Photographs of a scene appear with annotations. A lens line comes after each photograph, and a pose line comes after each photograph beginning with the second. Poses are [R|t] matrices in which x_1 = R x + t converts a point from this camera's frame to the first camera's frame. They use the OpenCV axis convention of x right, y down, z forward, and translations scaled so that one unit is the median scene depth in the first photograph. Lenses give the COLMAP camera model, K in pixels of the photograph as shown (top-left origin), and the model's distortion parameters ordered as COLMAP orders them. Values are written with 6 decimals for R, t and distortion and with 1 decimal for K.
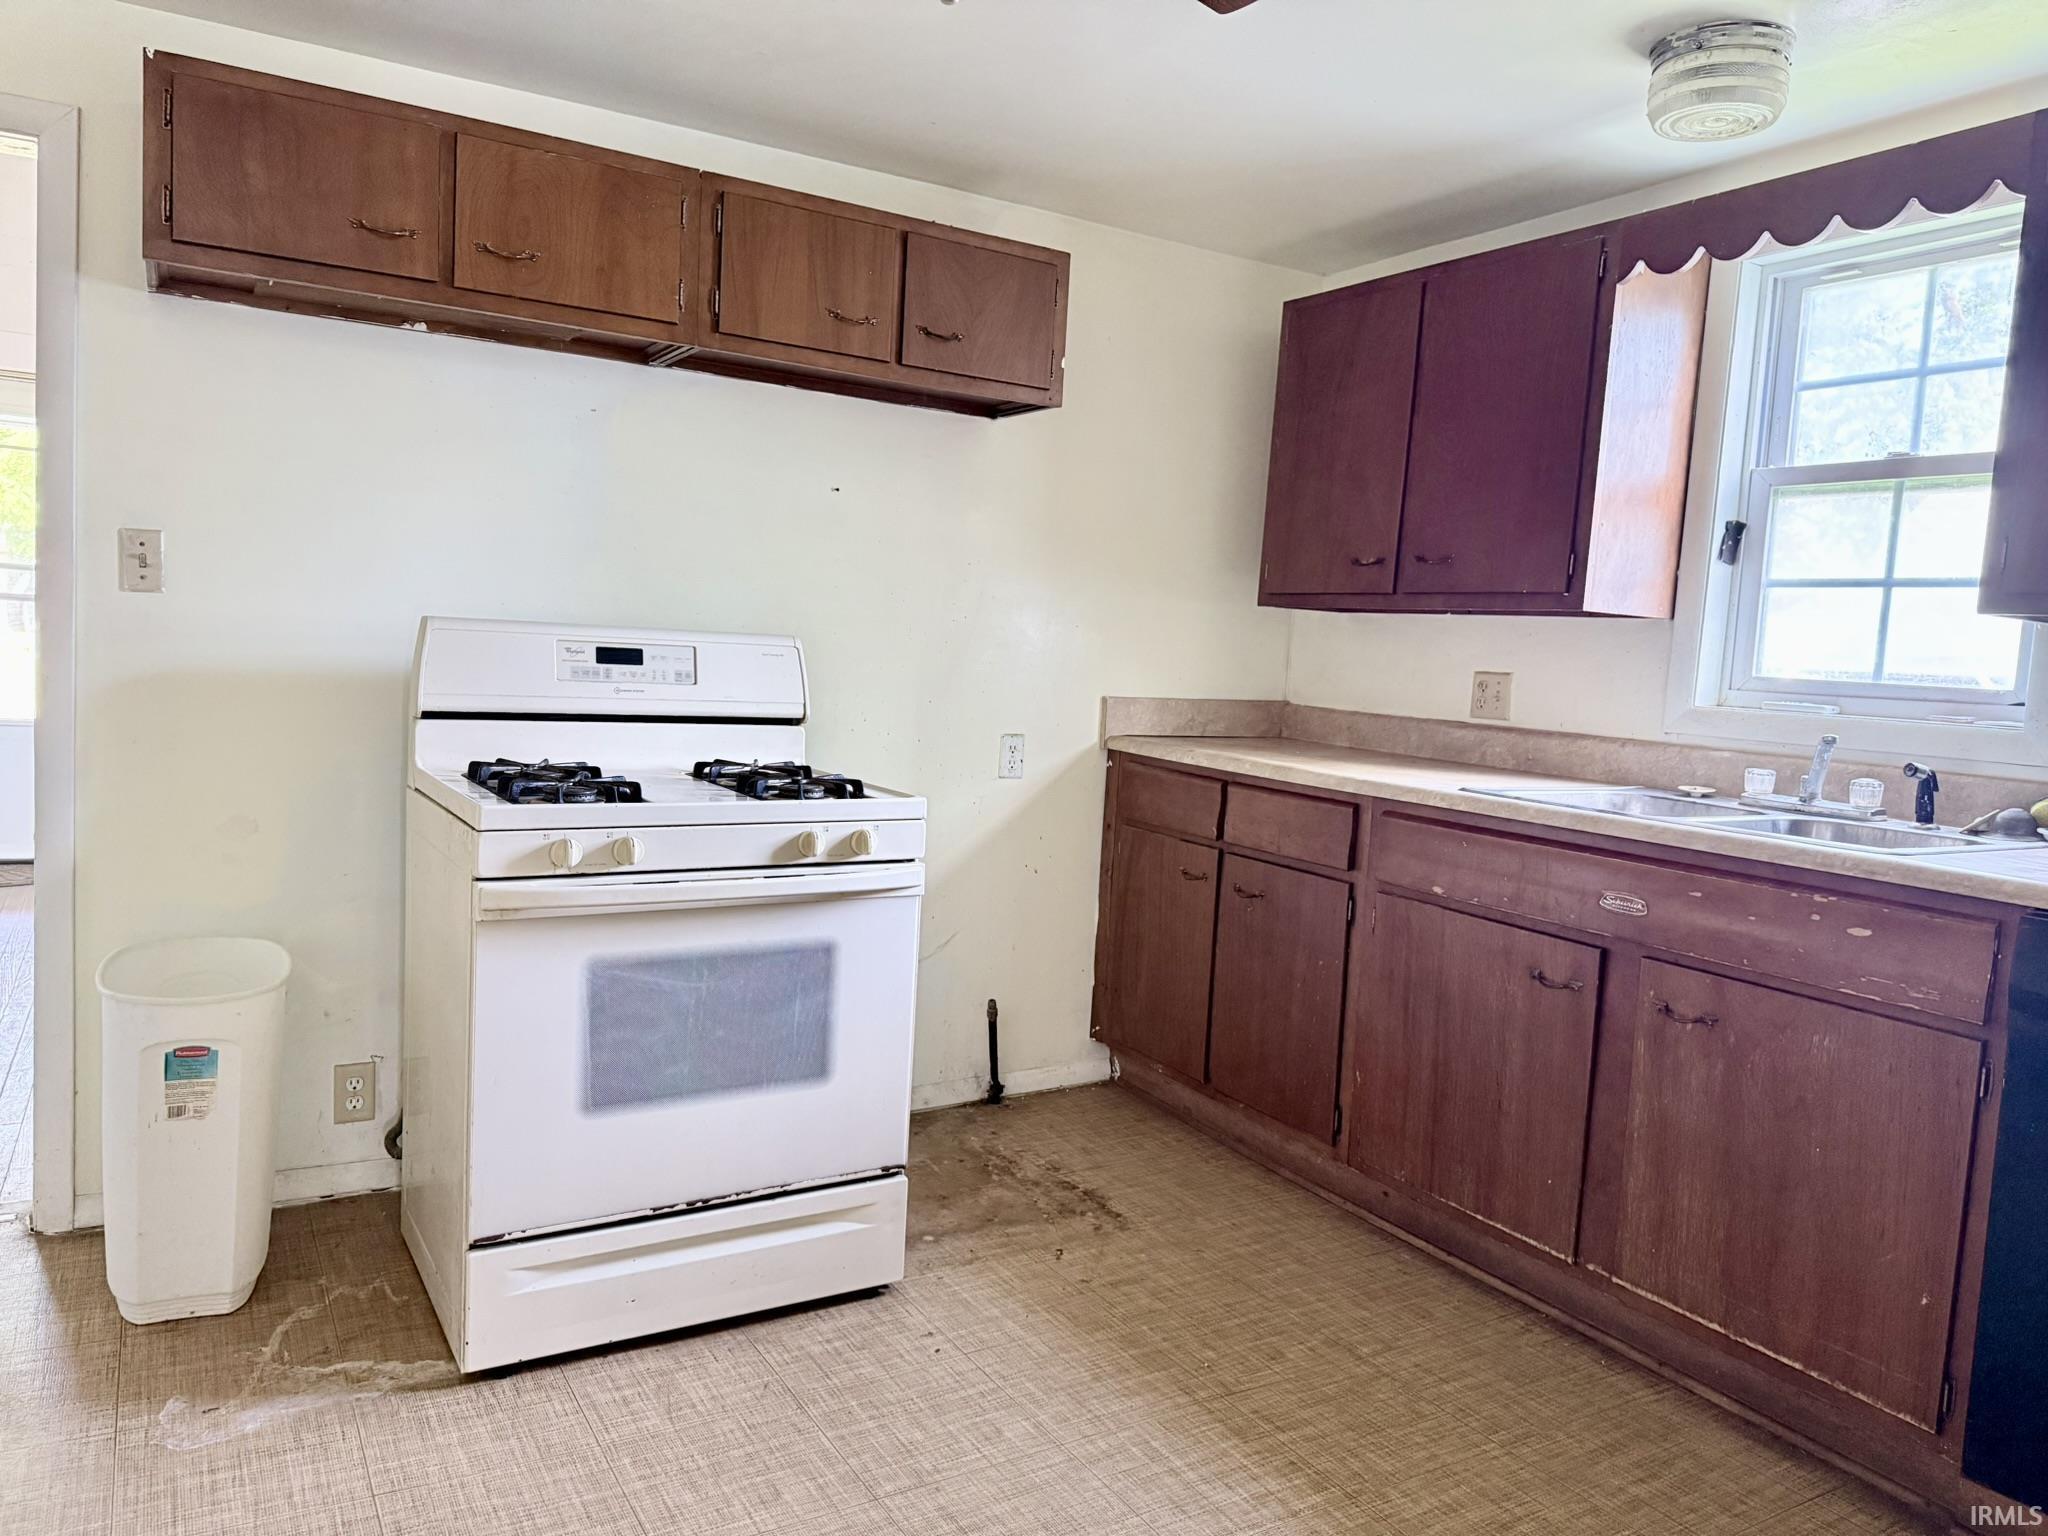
lens RADIAL K [[1452.1, 0, 1022.4], [0, 1452.1, 760.8], [0, 0, 1]] dist [0.143727, -0.197118]
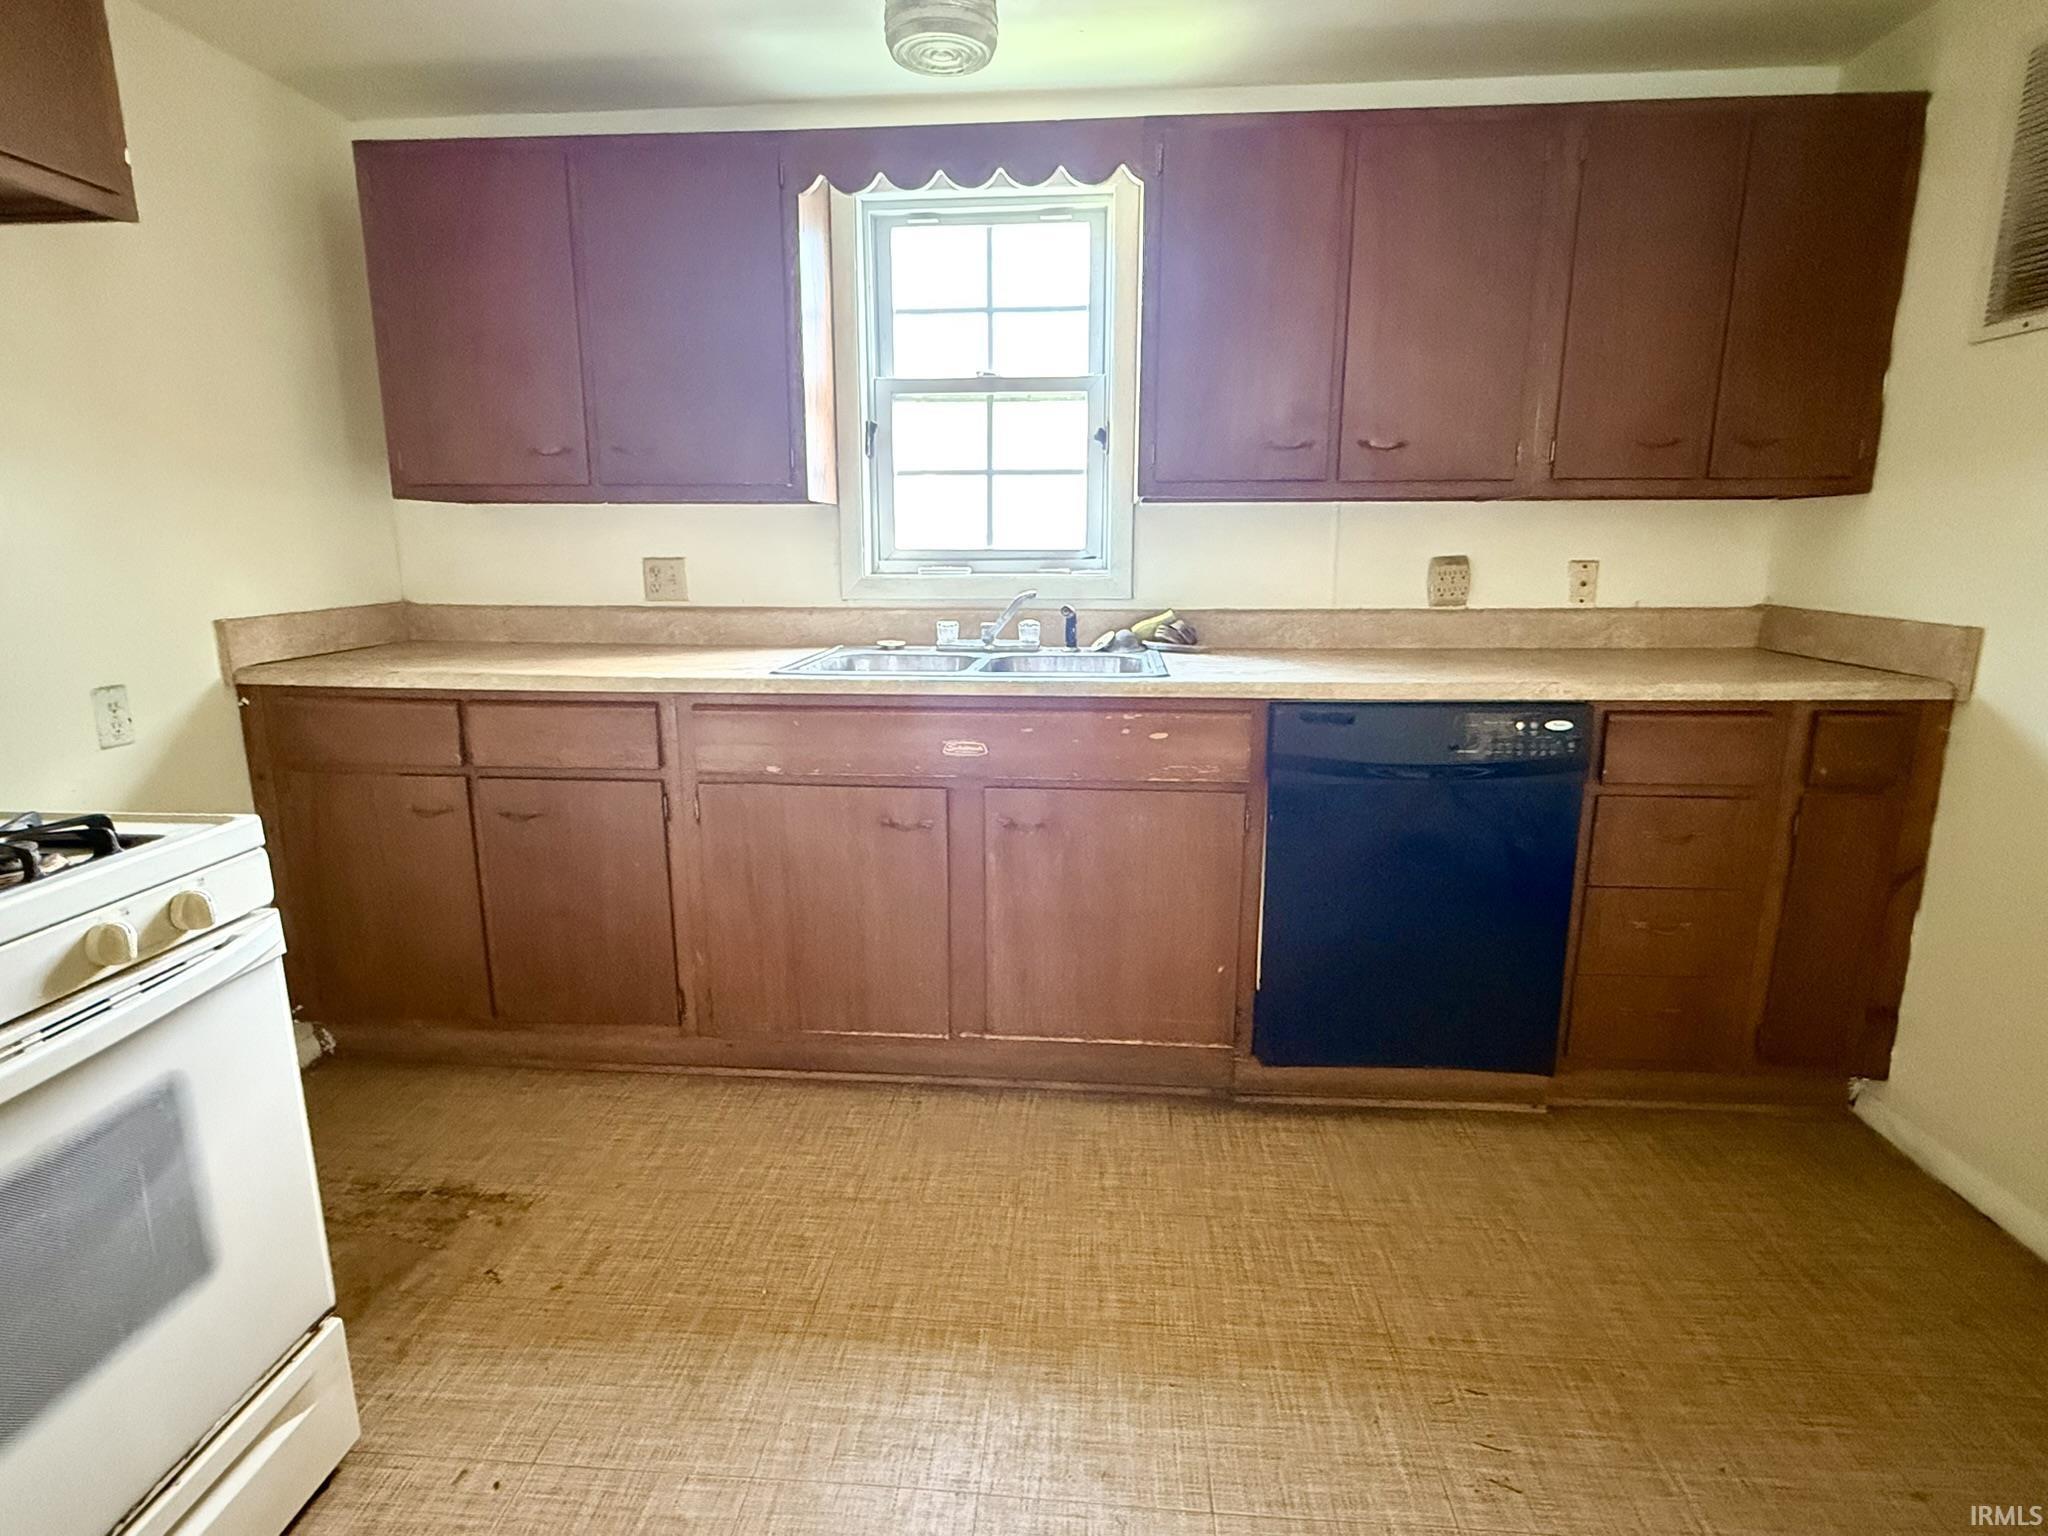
lens RADIAL K [[1070.2, 0, 1024.0], [0, 1070.2, 768.0], [0, 0, 1]] dist [0.004182, -0.000226]
pose [[0.580383, -0.227517, 0.781915, -0.209127], [0.102781, 0.972966, 0.206818, -0.052786], [-0.807831, -0.039668, 0.588077, 0.368019]]
